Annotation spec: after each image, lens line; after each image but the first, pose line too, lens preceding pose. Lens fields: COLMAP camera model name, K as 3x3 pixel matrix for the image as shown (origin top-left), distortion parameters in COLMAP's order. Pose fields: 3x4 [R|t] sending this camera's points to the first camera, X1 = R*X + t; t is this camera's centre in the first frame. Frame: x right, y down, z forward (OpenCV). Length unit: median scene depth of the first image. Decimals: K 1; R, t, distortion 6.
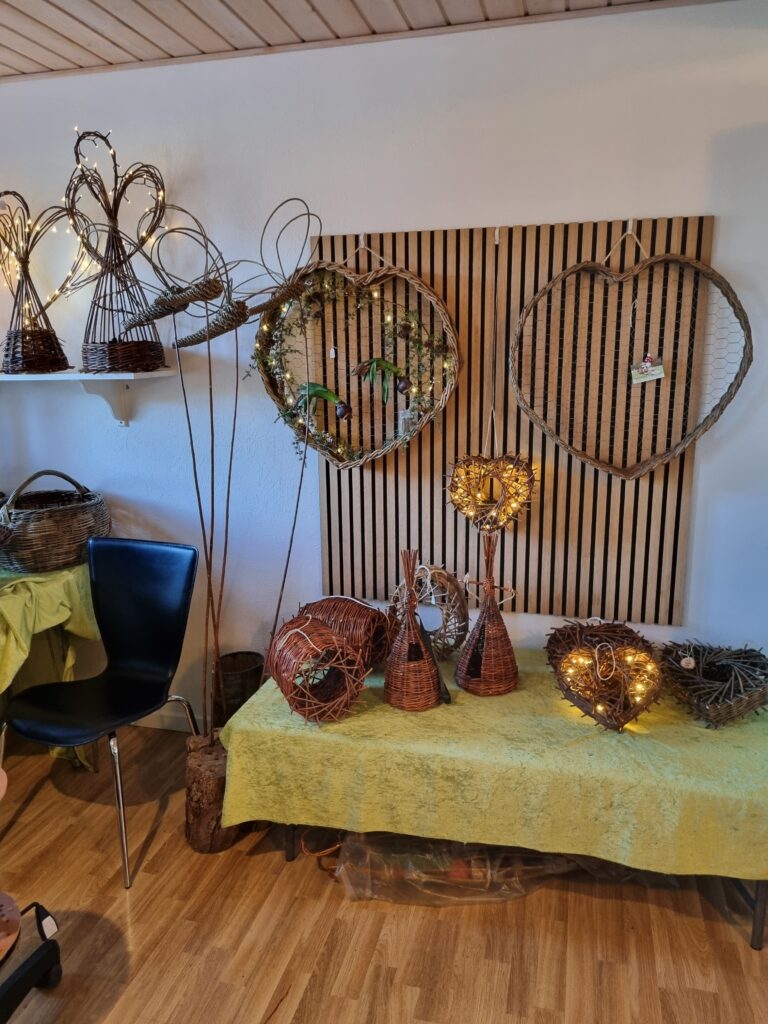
lens RADIAL K [[770.8, 0, 379.5], [0, 770.8, 509.9], [0, 0, 1]] dist [0.049221, -0.034527]
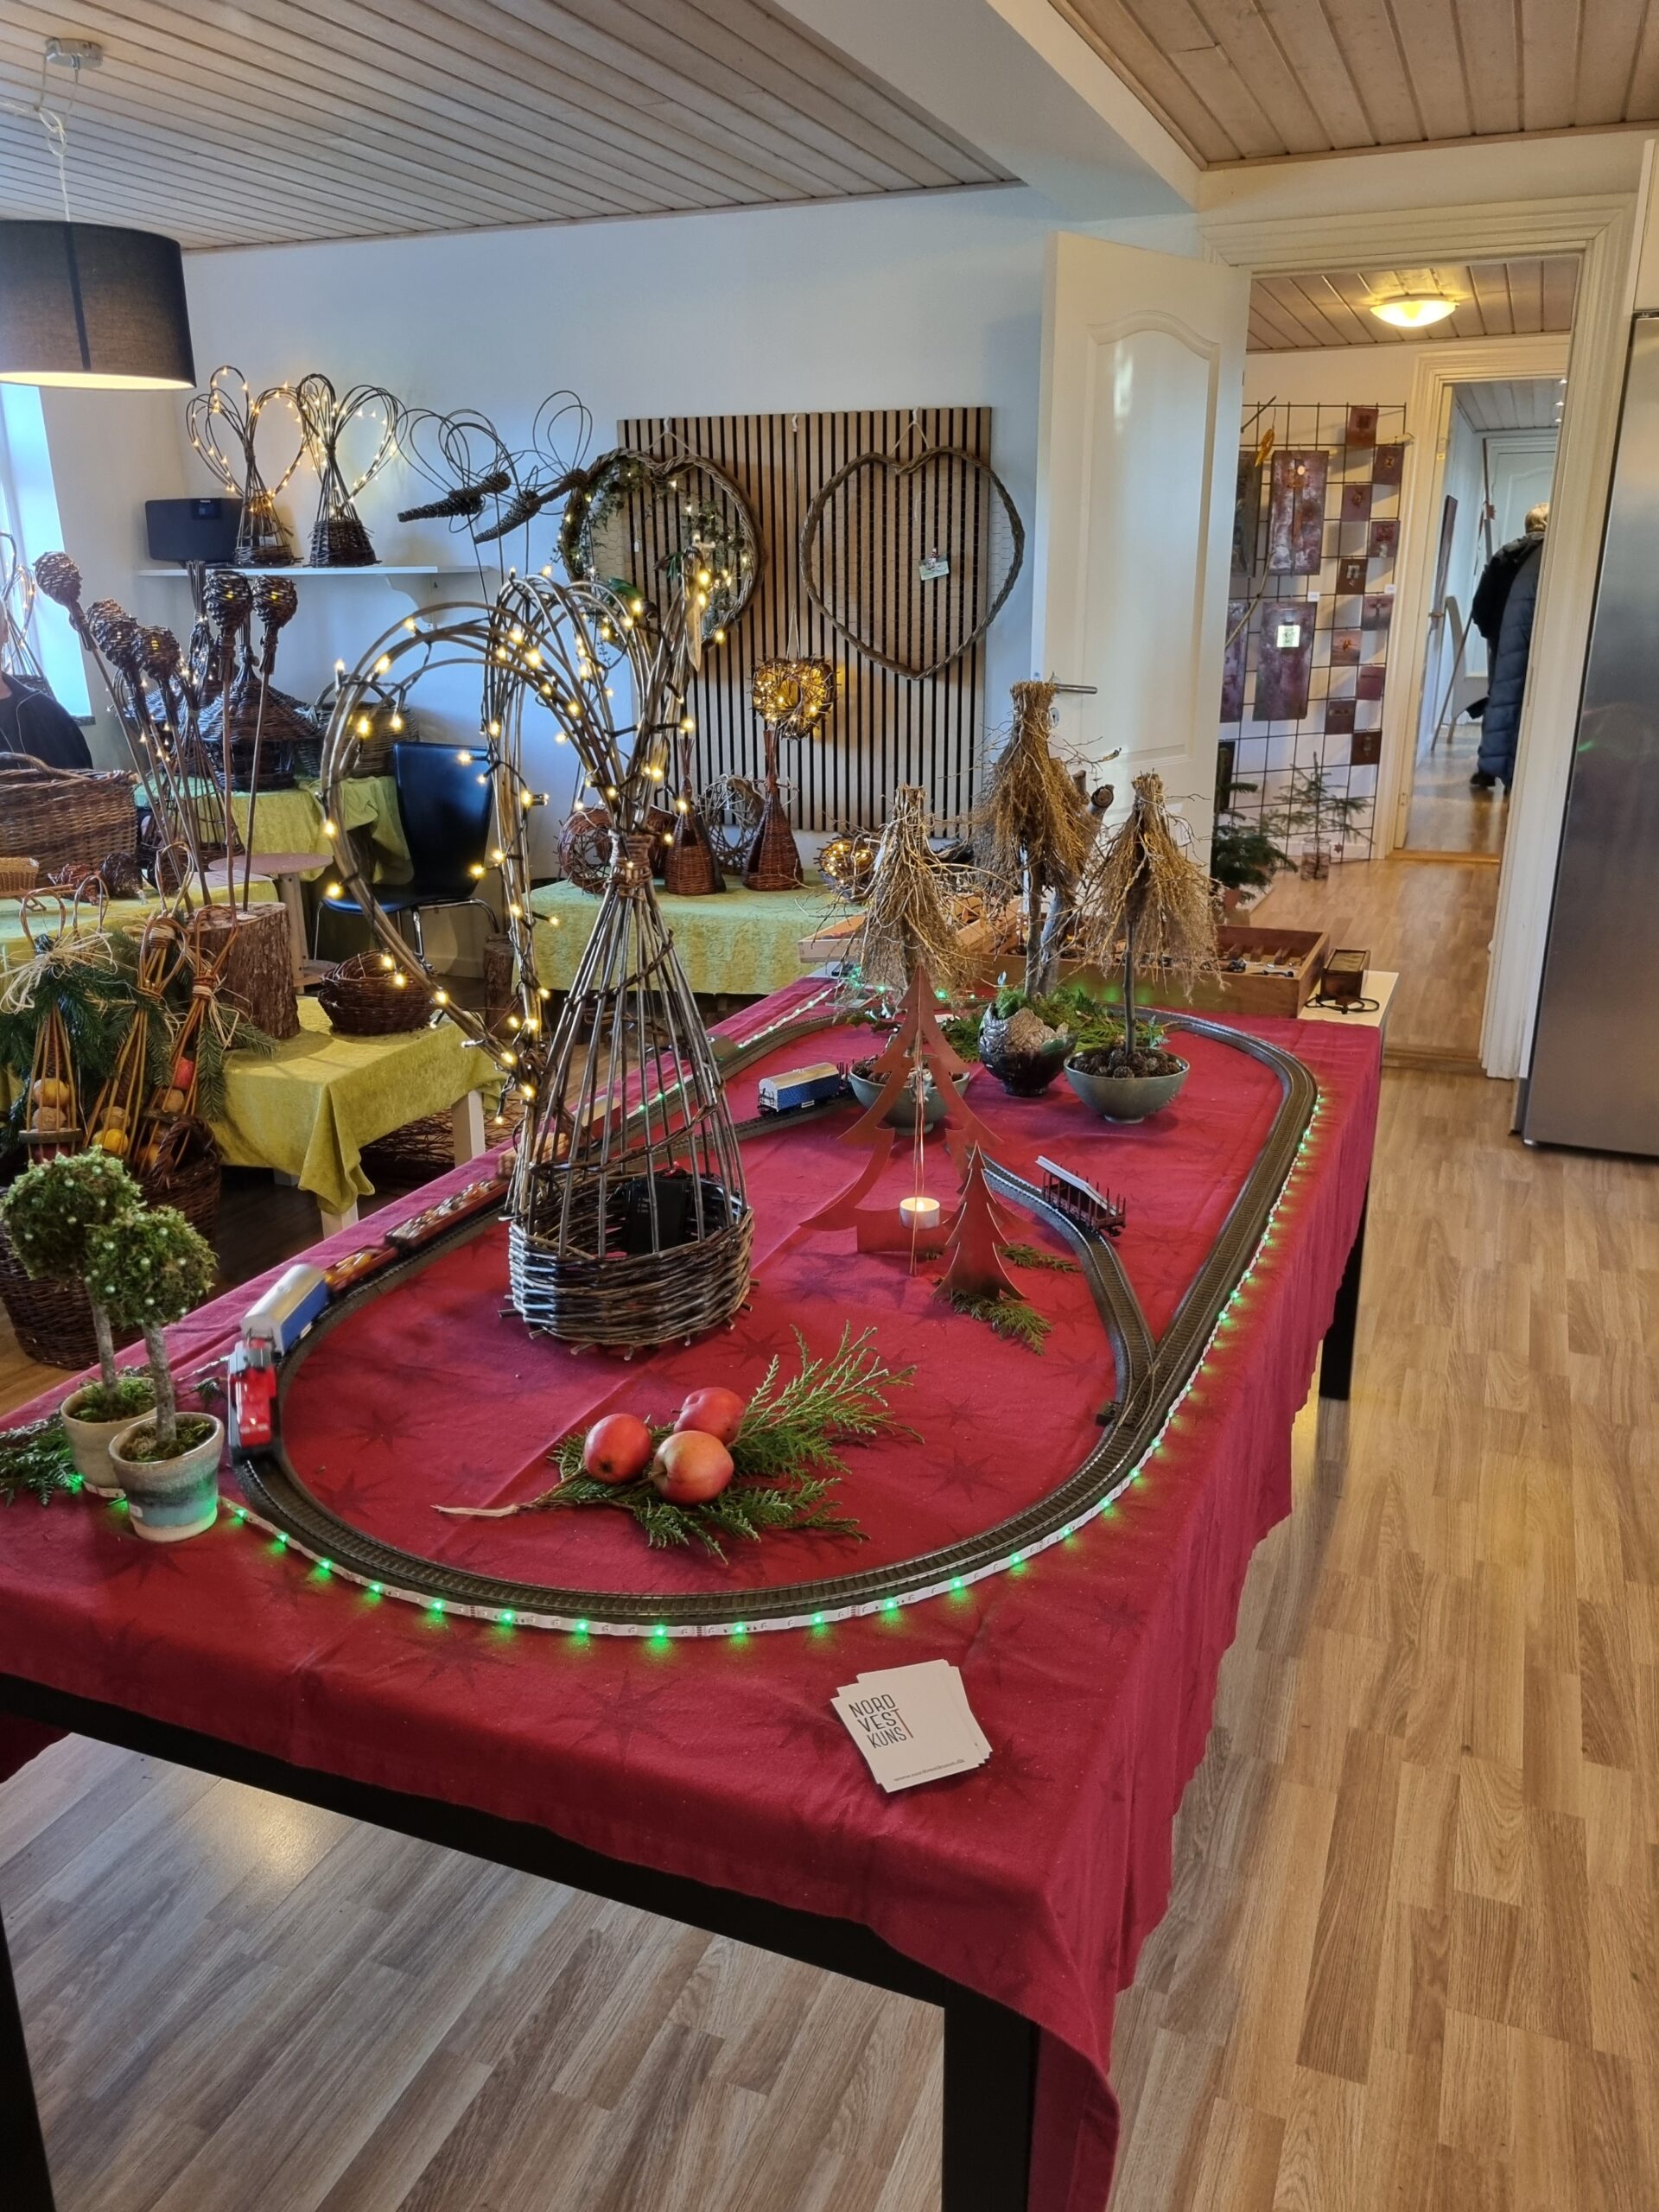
lens RADIAL K [[1665.1, 0, 849.4], [0, 1665.1, 1110.0], [0, 0, 1]] dist [0.049221, -0.034527]
pose [[0.992573, 0.042773, -0.113882, 0.476678], [-0.030264, 0.993538, 0.109390, 0.261718], [0.117825, -0.105131, 0.987454, -1.119578]]
